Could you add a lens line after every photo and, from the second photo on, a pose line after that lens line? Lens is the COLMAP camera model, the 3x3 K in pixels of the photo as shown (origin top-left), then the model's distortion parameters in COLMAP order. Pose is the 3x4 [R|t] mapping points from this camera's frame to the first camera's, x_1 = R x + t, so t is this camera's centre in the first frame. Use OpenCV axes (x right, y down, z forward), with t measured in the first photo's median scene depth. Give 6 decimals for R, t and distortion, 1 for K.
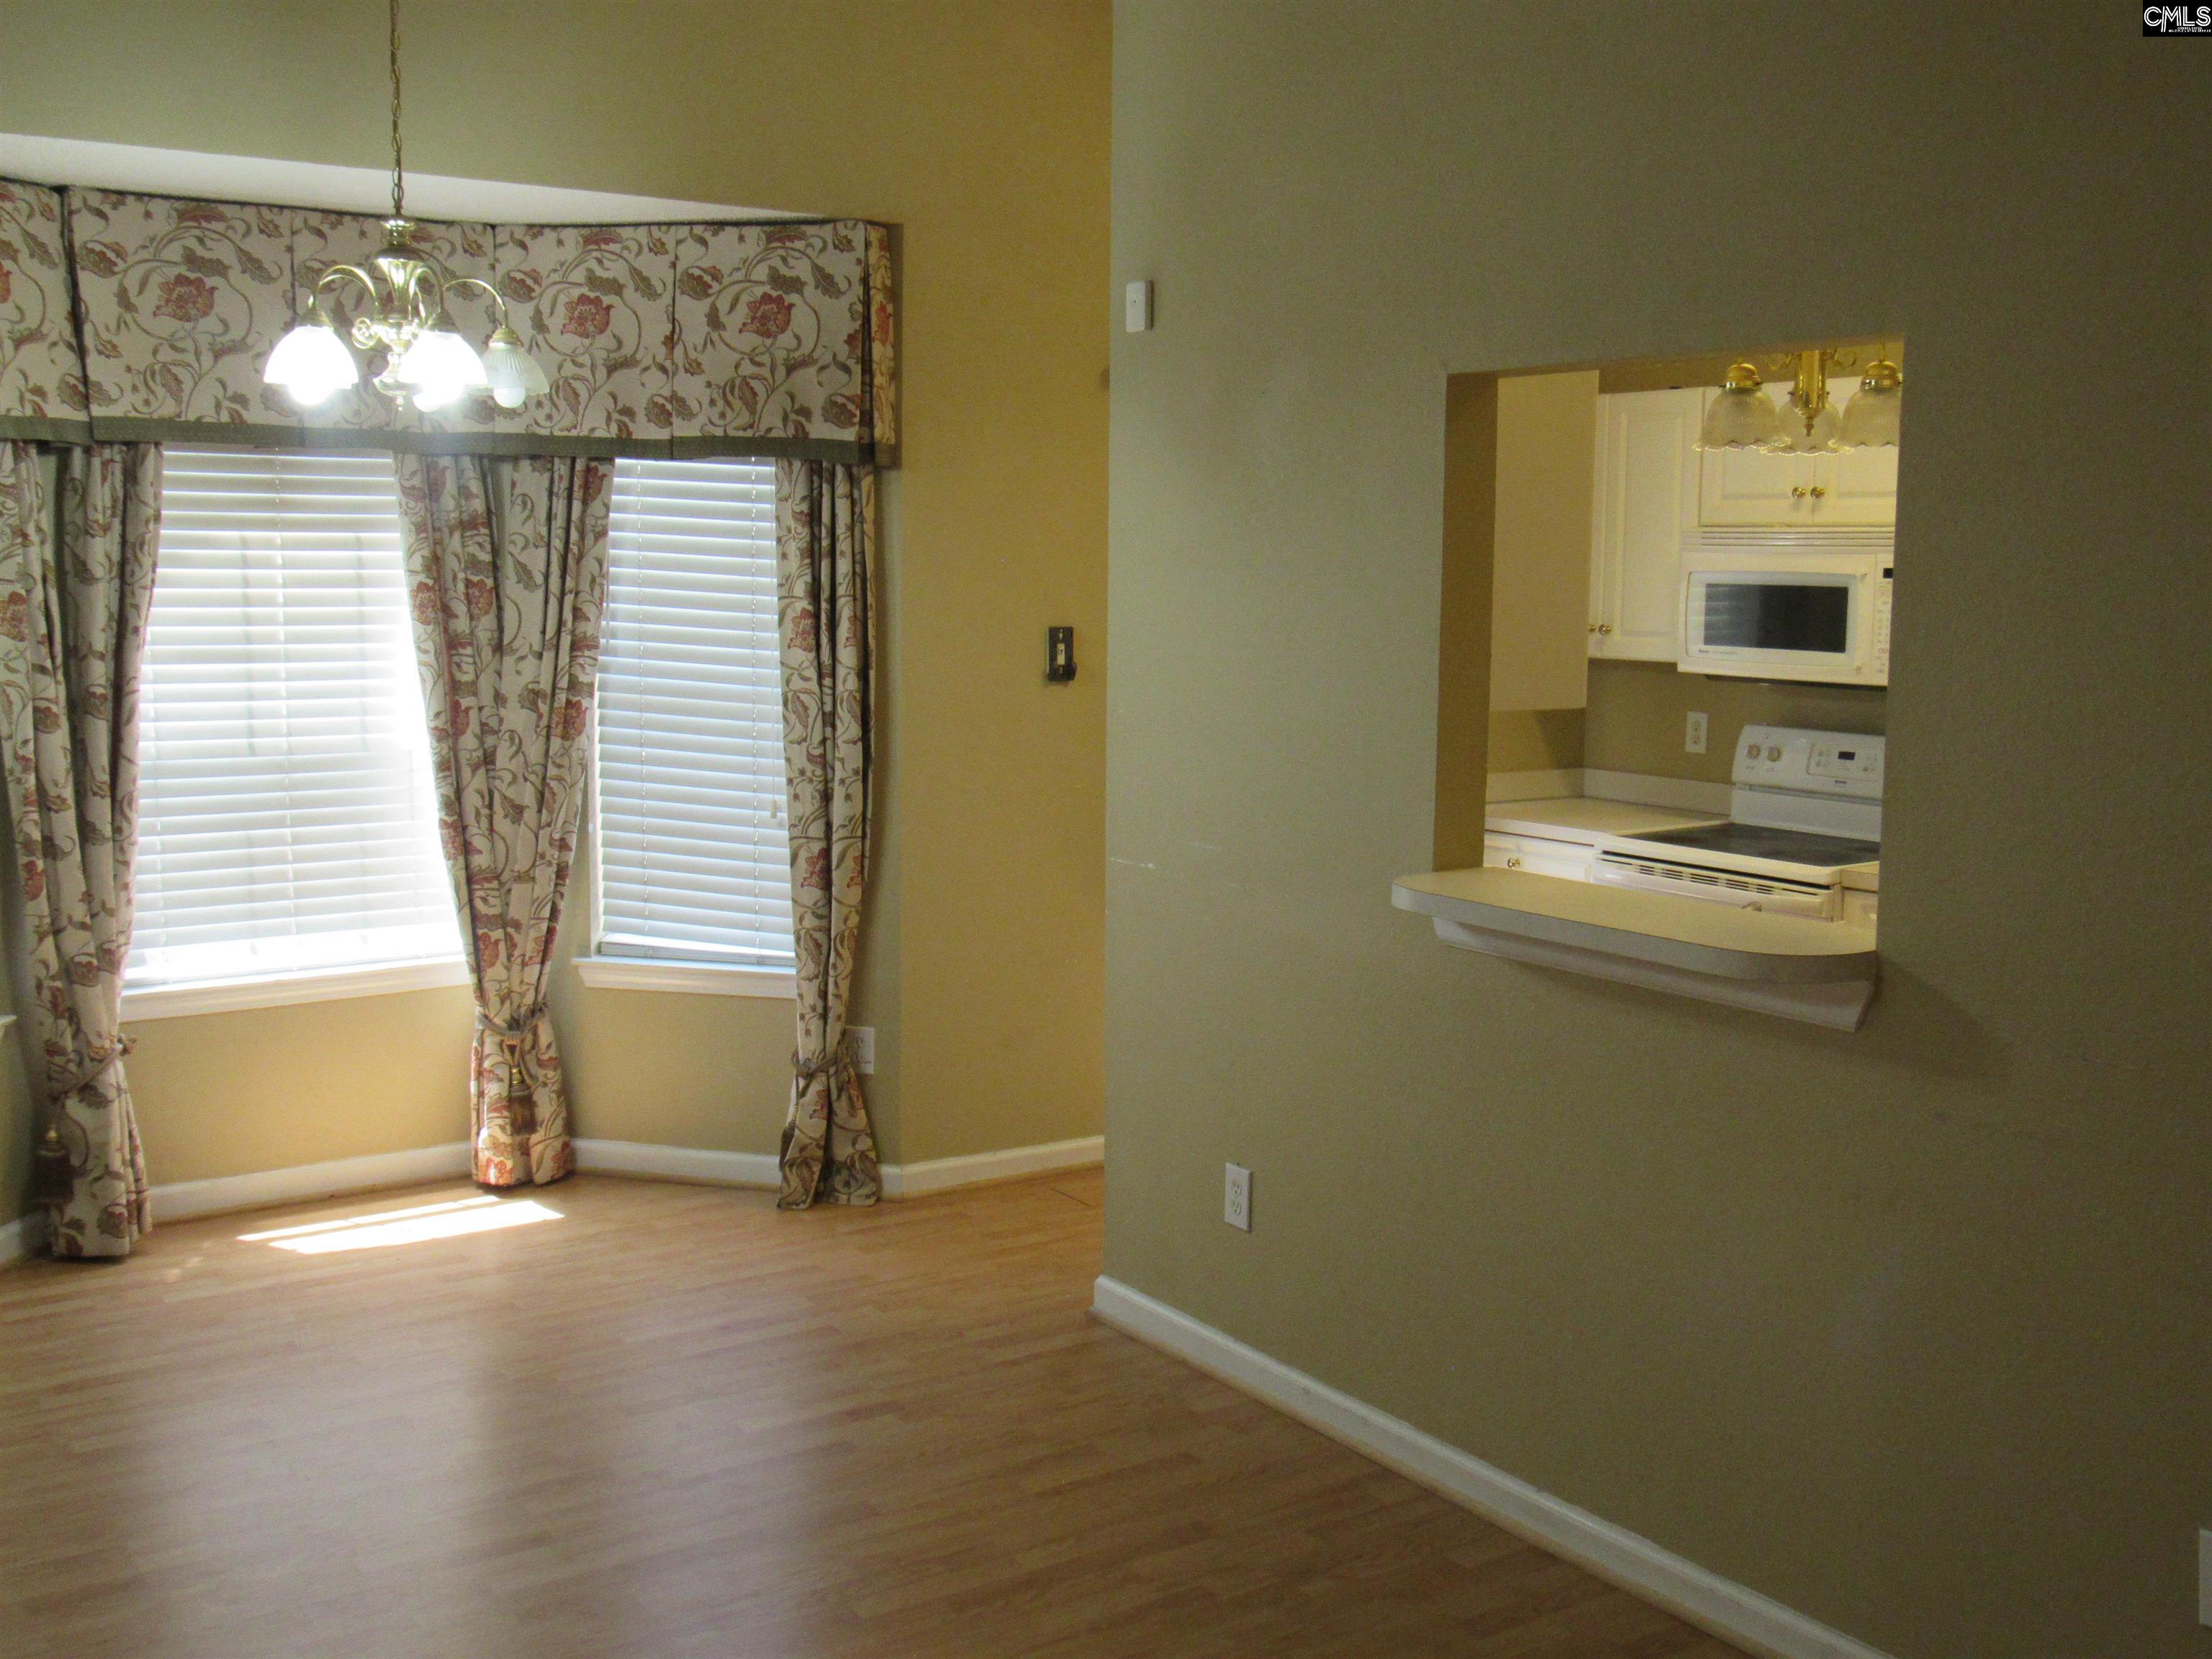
lens RADIAL K [[2192.7, 0, 1106.0], [0, 2192.7, 829.5], [0, 0, 1]] dist [-0.031469, -0.001477]
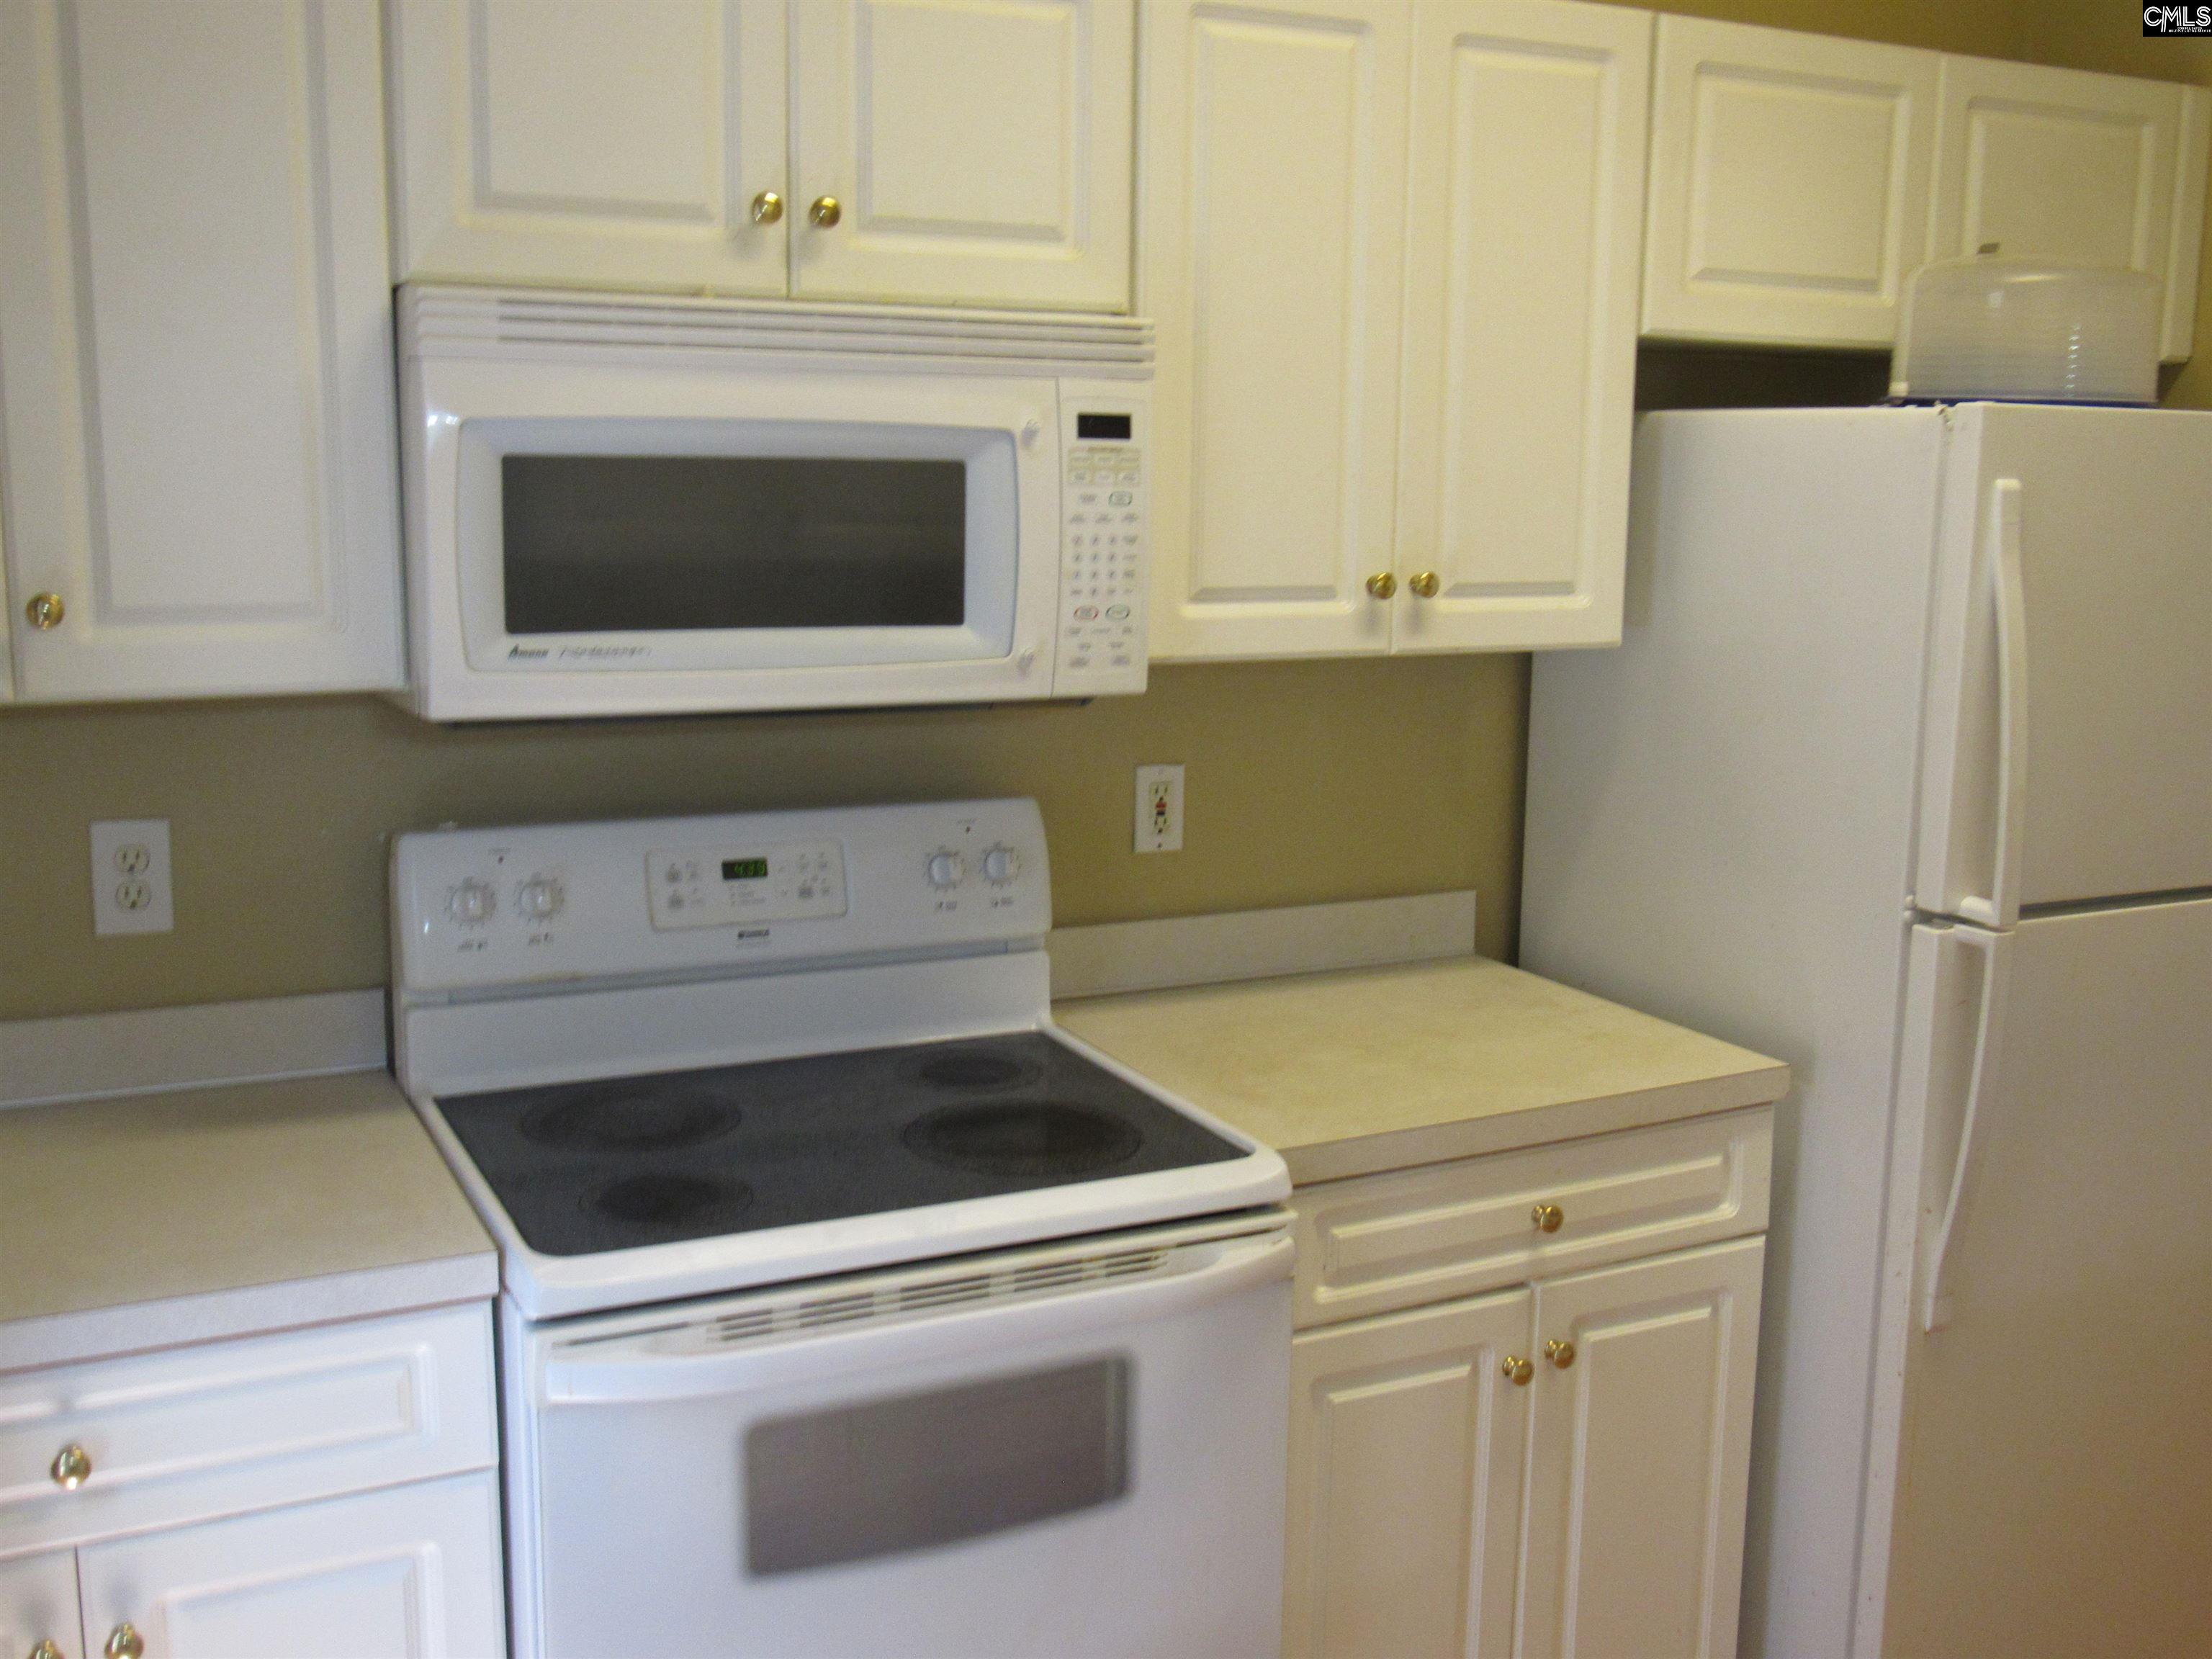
lens RADIAL K [[2192.7, 0, 1106.0], [0, 2192.7, 829.5], [0, 0, 1]] dist [-0.031469, -0.001477]
pose [[0.145989, -0.178701, 0.973012, -0.053827], [0.109338, 0.980439, 0.163660, -0.101647], [-0.983226, 0.082495, 0.162672, 0.864185]]
